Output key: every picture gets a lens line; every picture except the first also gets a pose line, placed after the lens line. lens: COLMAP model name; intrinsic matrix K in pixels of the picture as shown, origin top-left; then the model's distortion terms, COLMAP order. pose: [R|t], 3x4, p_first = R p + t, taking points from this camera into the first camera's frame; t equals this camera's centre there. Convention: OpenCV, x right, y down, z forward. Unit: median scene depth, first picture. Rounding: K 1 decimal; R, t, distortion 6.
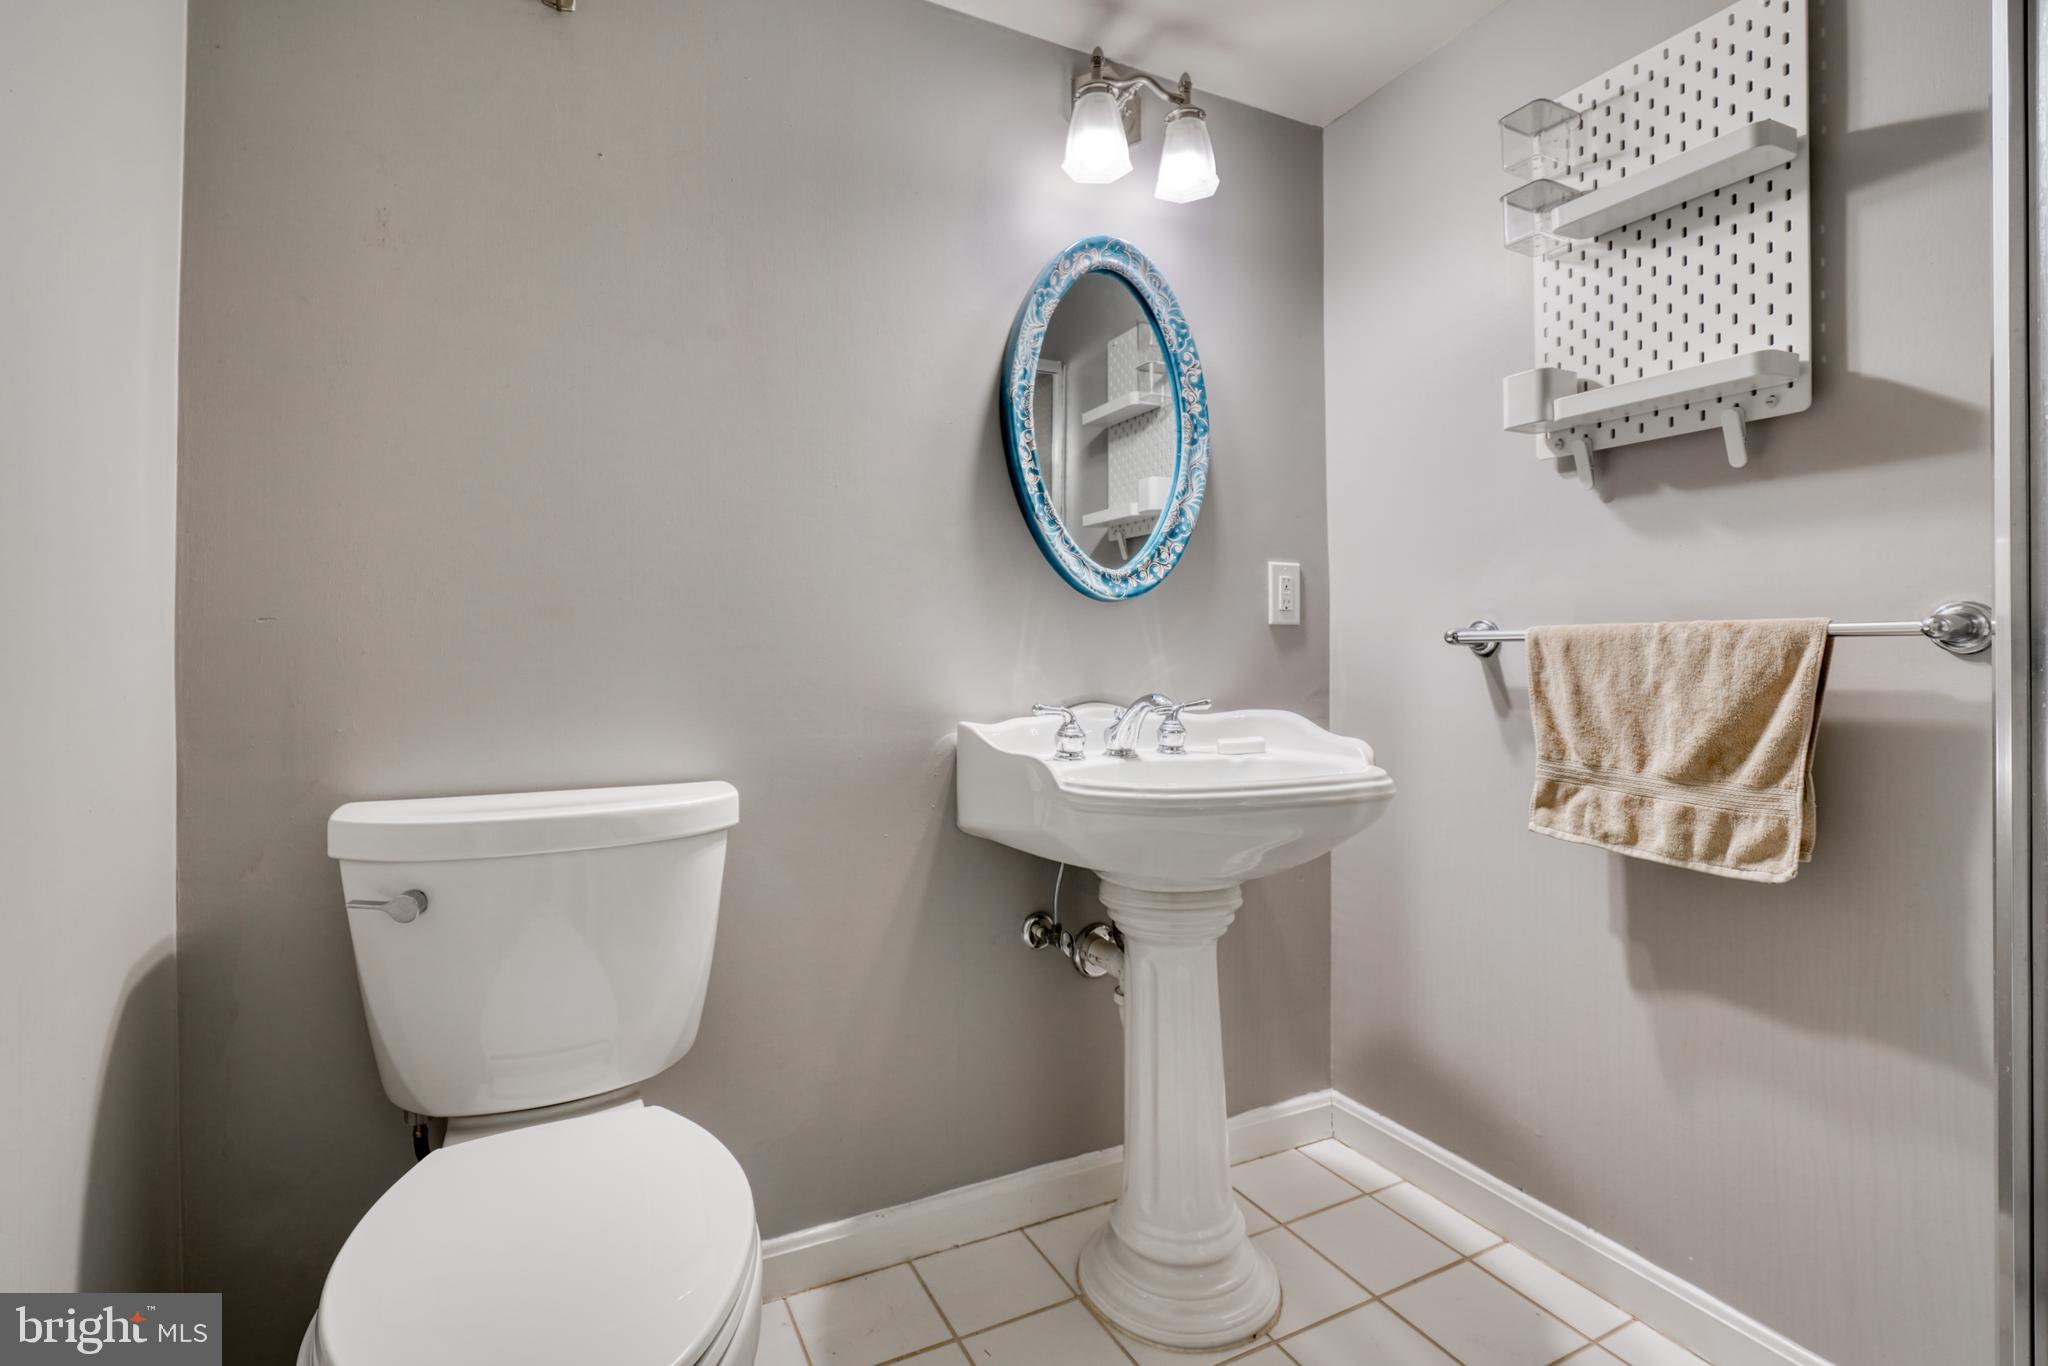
lens RADIAL K [[934.5, 0, 999.7], [0, 934.5, 650.8], [0, 0, 1]] dist [-0.013150, 0.001296]
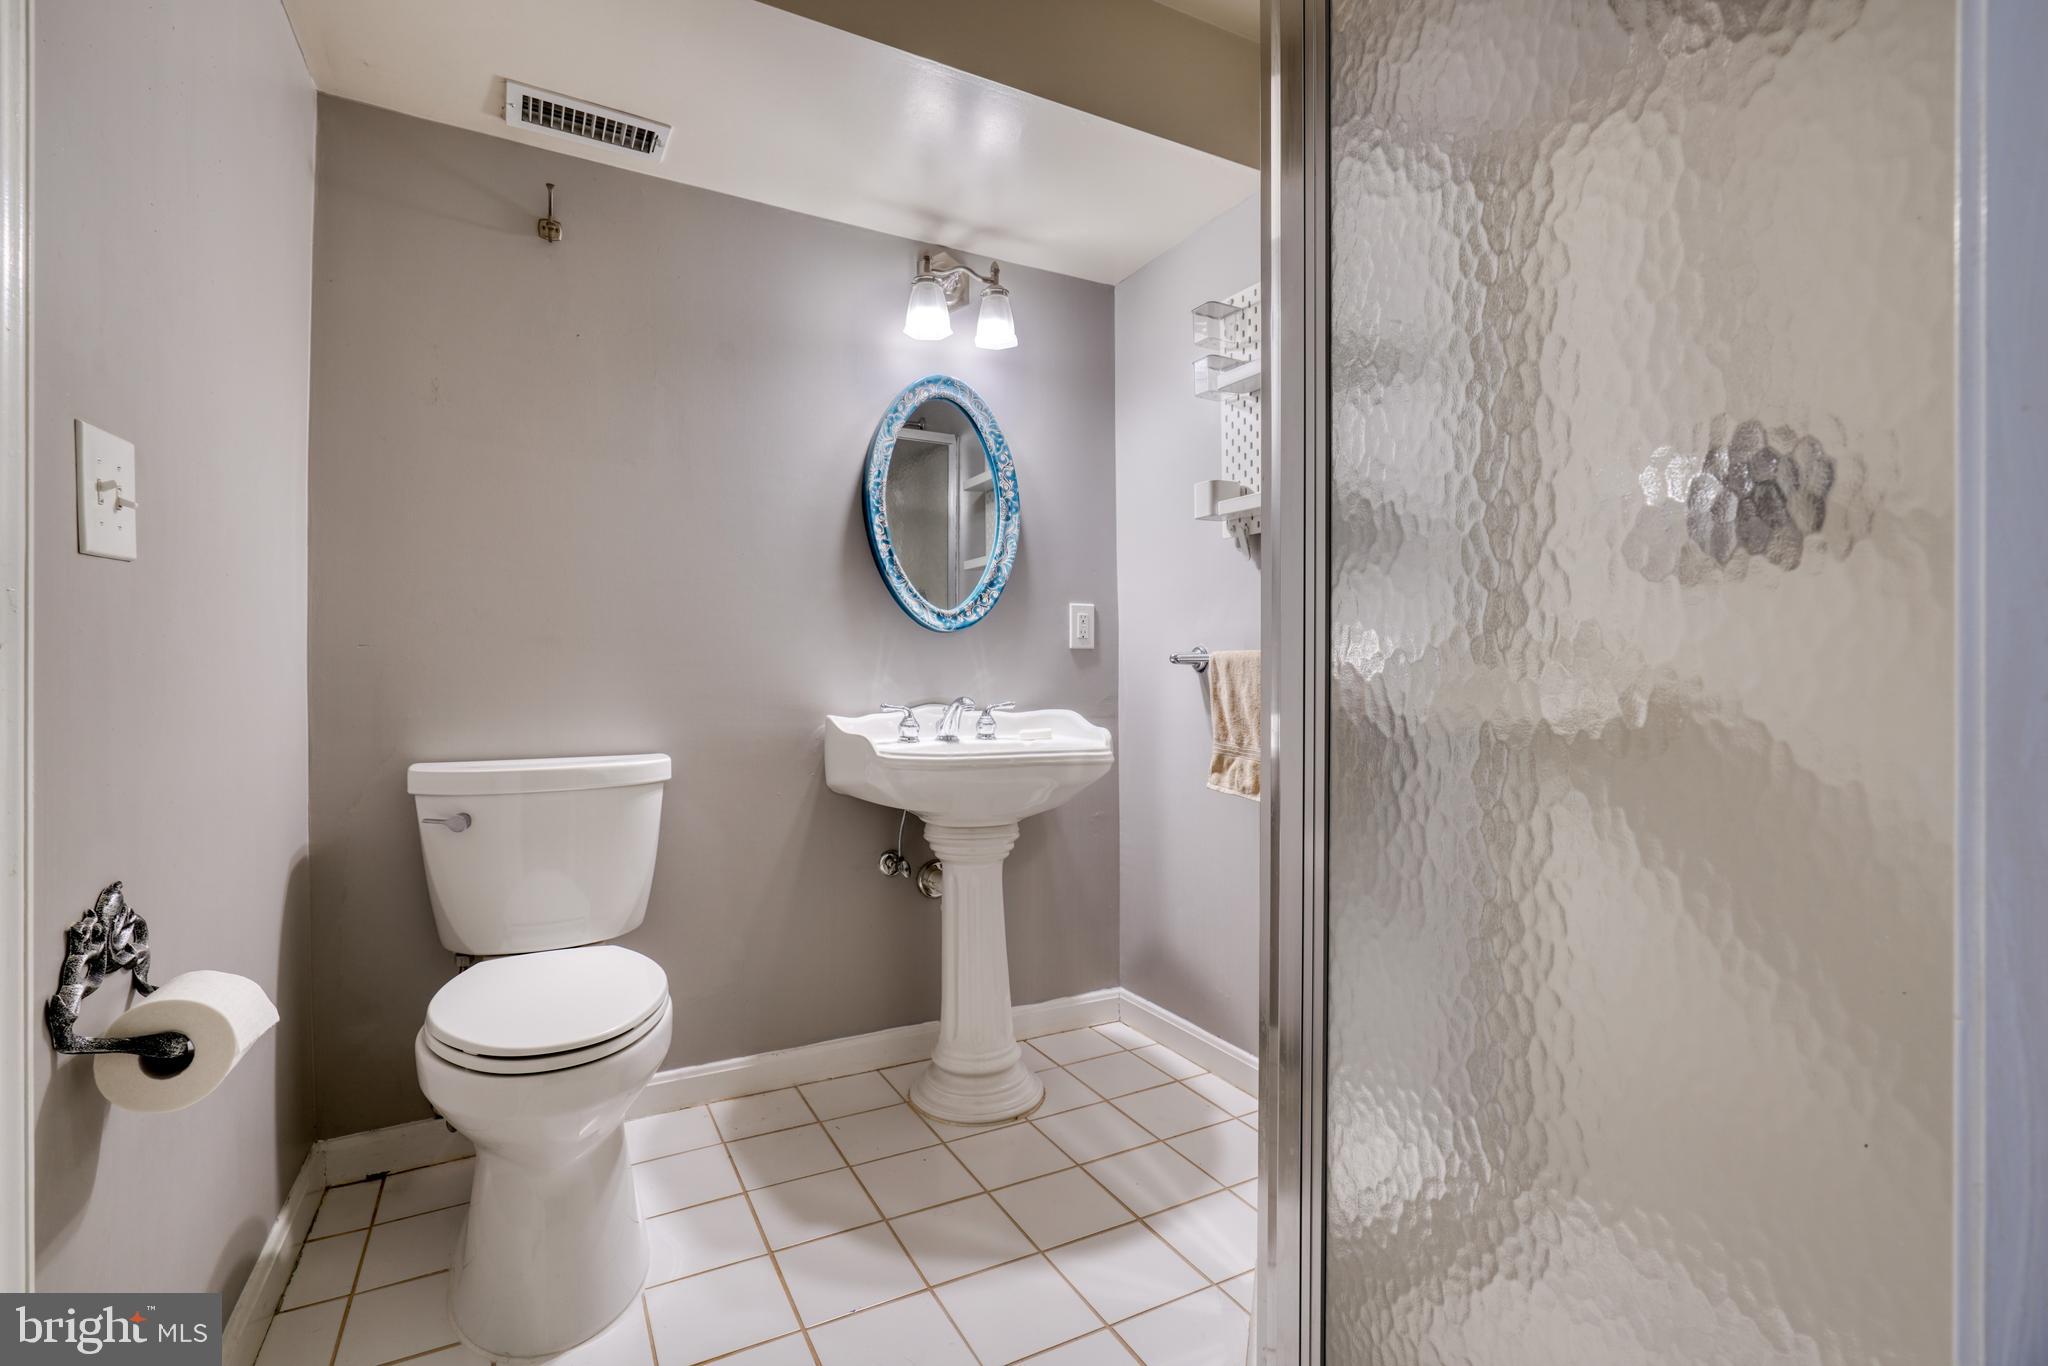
lens RADIAL K [[916.5, 0, 1009.9], [0, 916.5, 677.4], [0, 0, 1]] dist [-0.017554, 0.007557]
pose [[0.999397, 0.002286, 0.034635, 0.177528], [-0.002648, 0.999942, 0.010400, 0.000685], [-0.034609, -0.010486, 0.999346, -0.410575]]
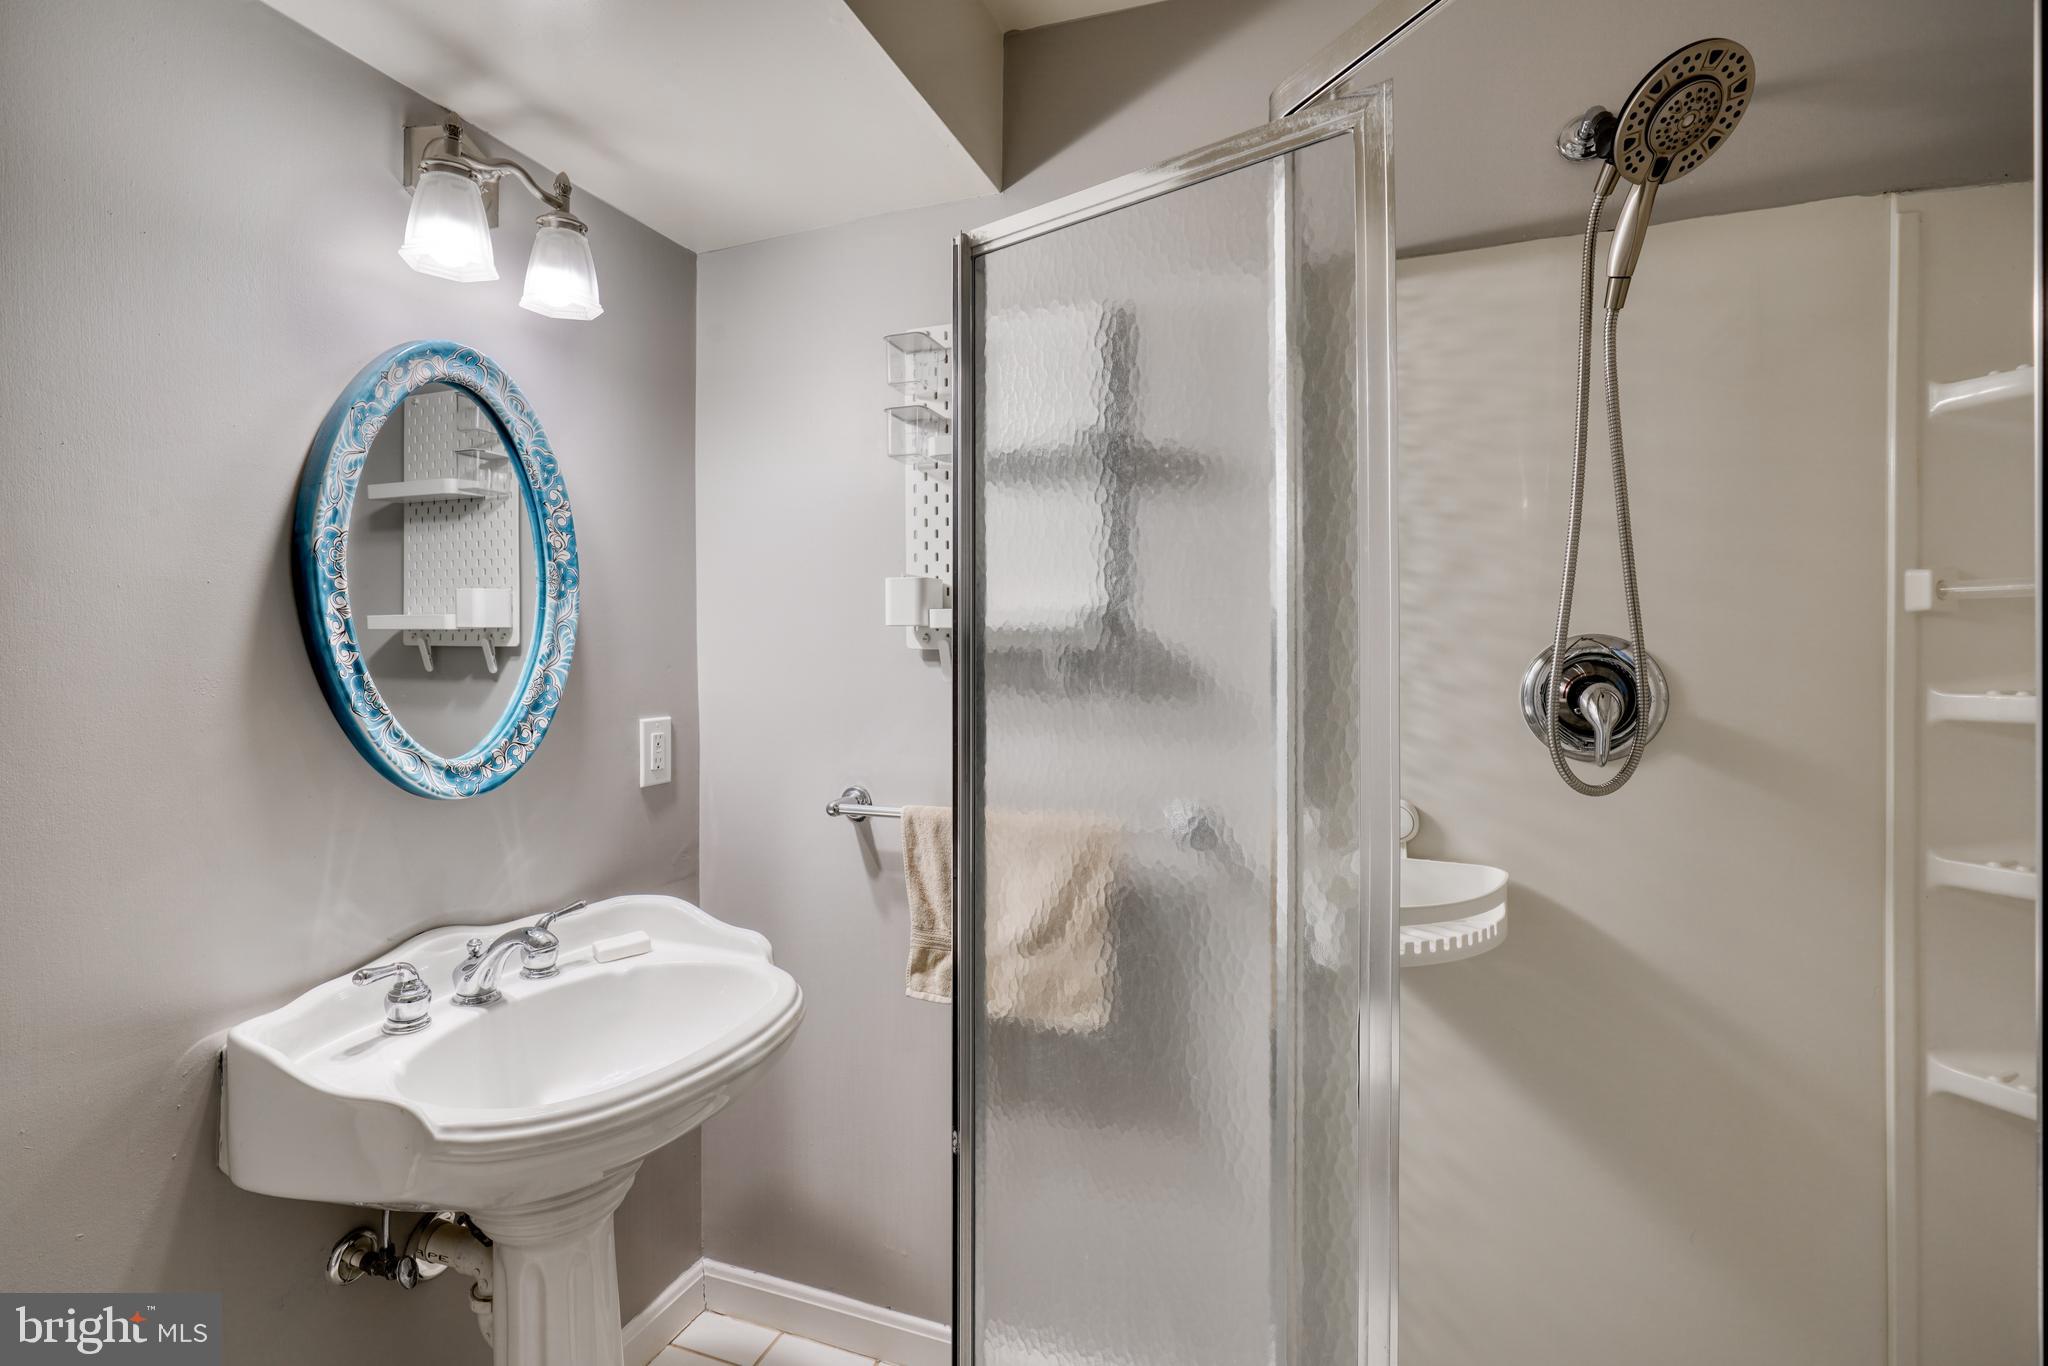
lens RADIAL K [[934.5, 0, 999.7], [0, 934.5, 650.8], [0, 0, 1]] dist [-0.013150, 0.001296]
pose [[0.733469, 0.000922, 0.679722, -0.084385], [-0.001458, 0.999999, 0.000216, -0.188929], [-0.679721, -0.001149, 0.733470, 0.109543]]
